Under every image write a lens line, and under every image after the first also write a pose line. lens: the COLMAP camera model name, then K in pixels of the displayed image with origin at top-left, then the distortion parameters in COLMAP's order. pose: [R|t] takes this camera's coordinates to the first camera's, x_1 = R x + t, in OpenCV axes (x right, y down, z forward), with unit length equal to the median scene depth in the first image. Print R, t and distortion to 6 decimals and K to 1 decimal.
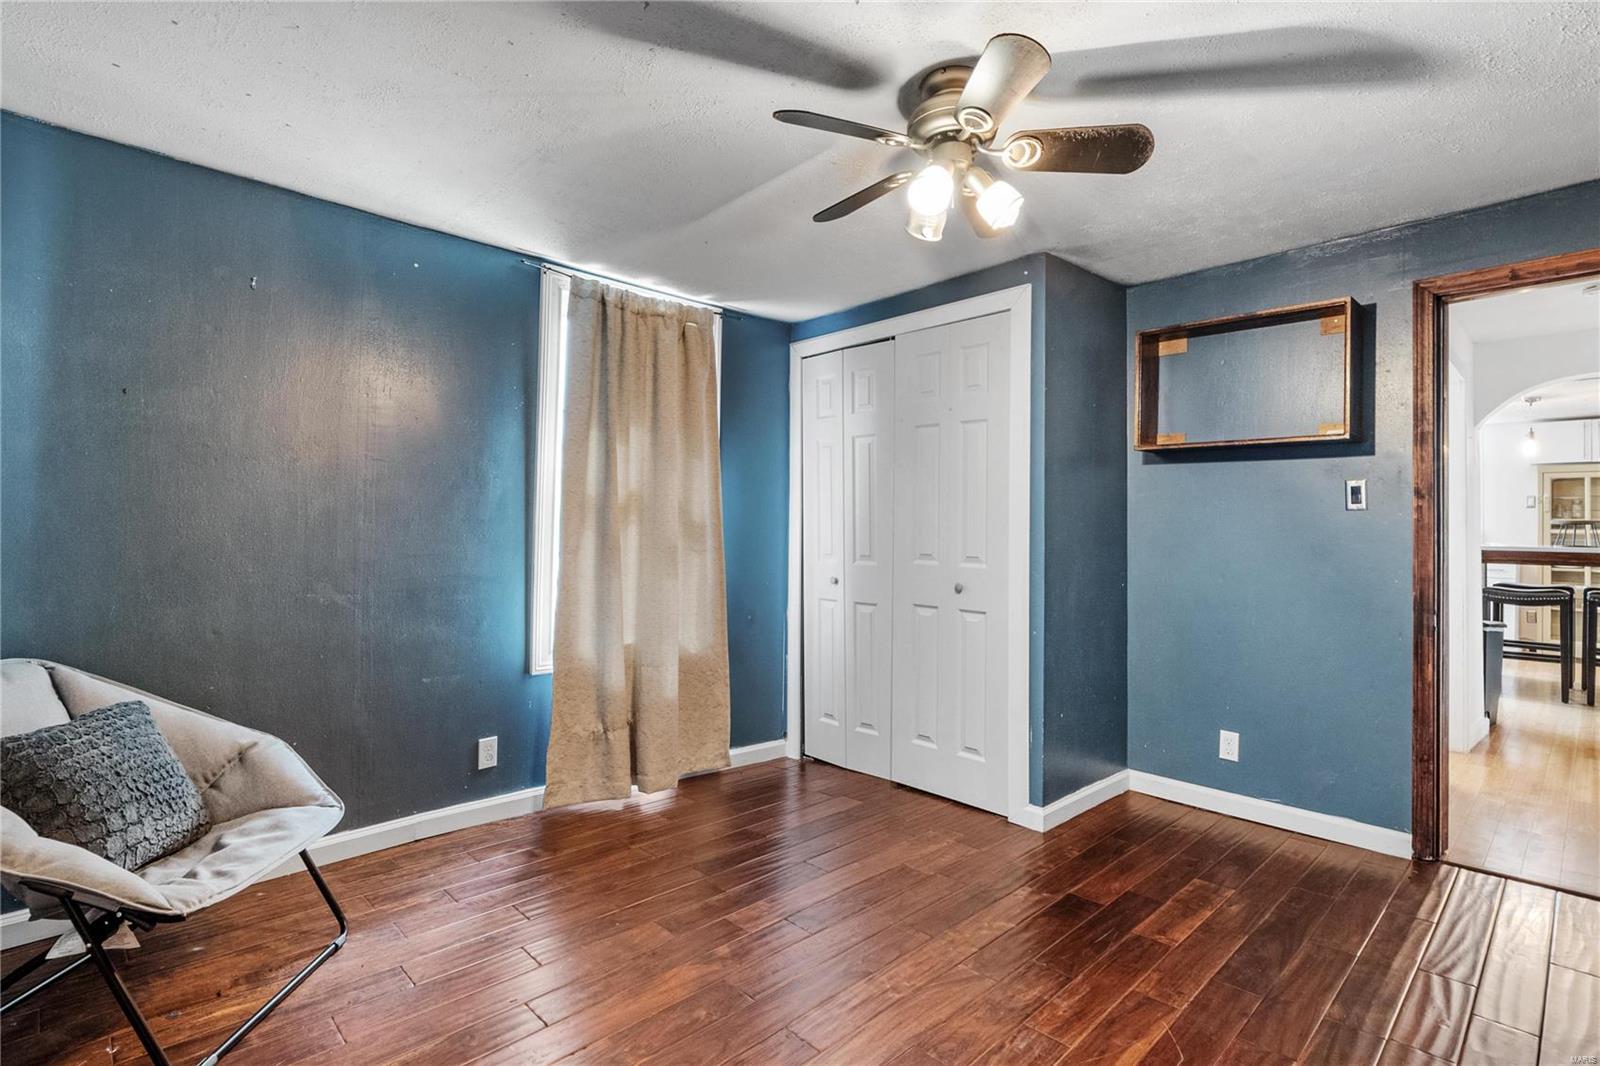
lens RADIAL K [[788.9, 0, 791.5], [0, 788.9, 529.8], [0, 0, 1]] dist [-0.001637, -0.000160]
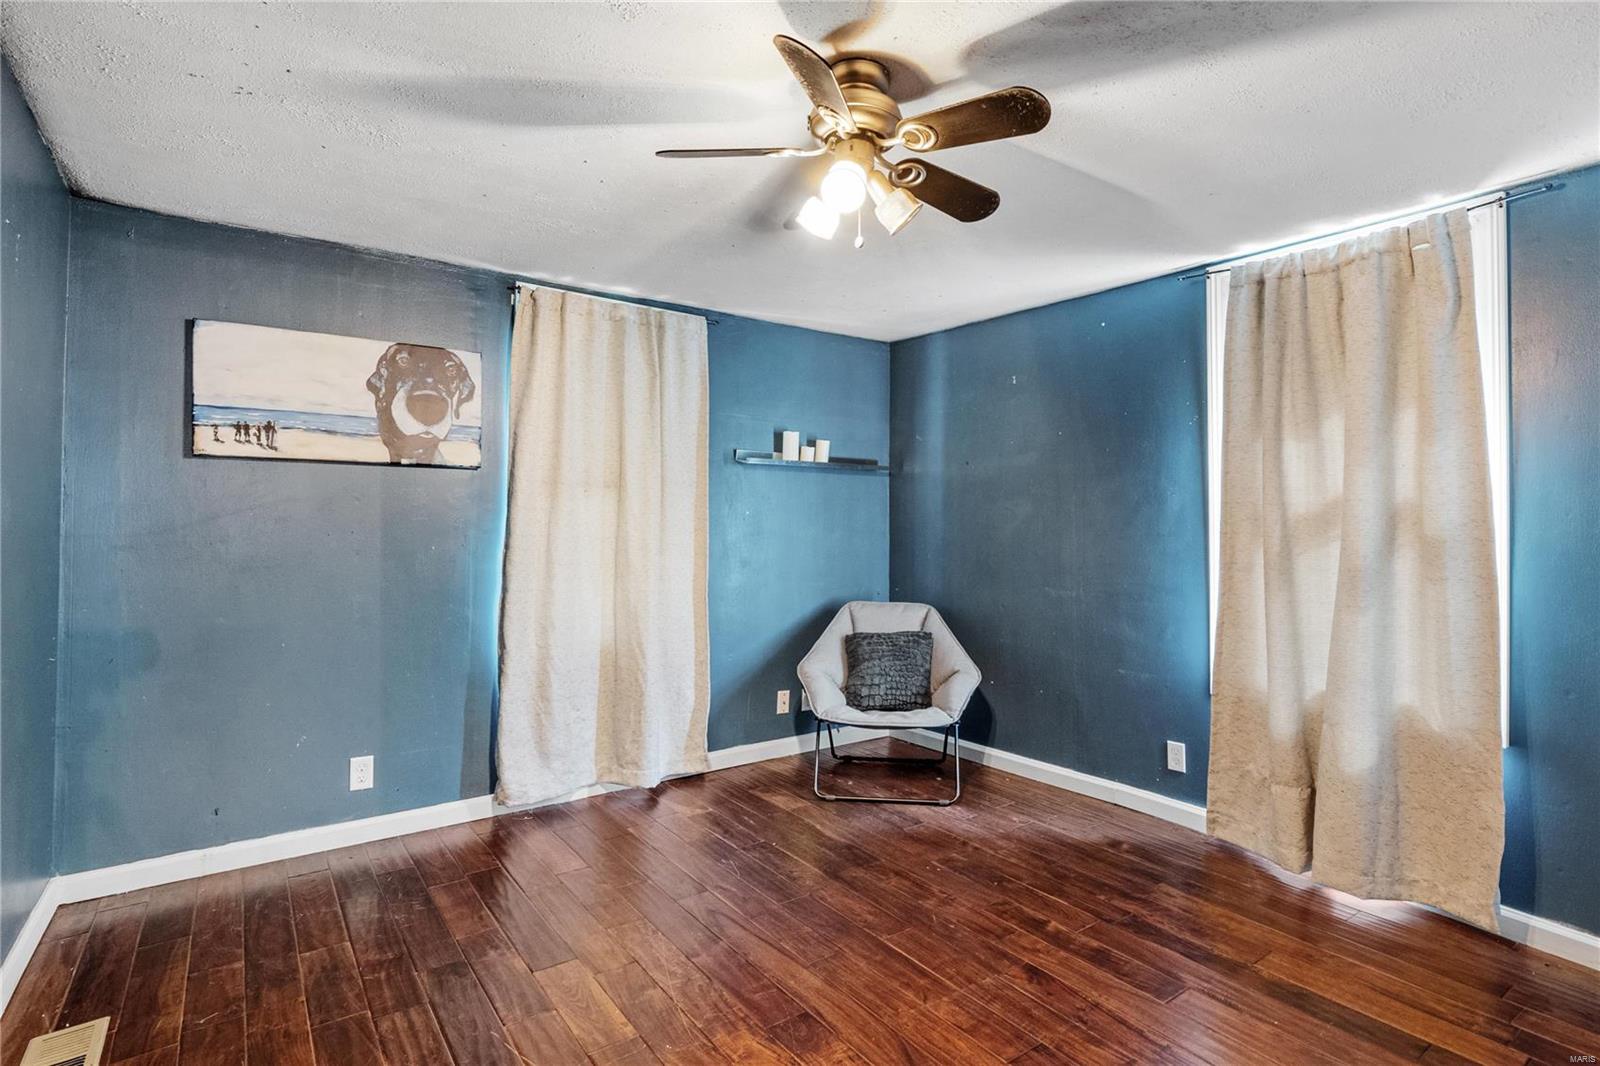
lens RADIAL K [[788.9, 0, 791.5], [0, 788.9, 529.8], [0, 0, 1]] dist [-0.001637, -0.000160]
pose [[-0.153919, -0.004379, -0.988074, 0.711266], [-0.001001, 0.999990, -0.004276, -0.013150], [0.988083, 0.000331, -0.153922, 0.640151]]
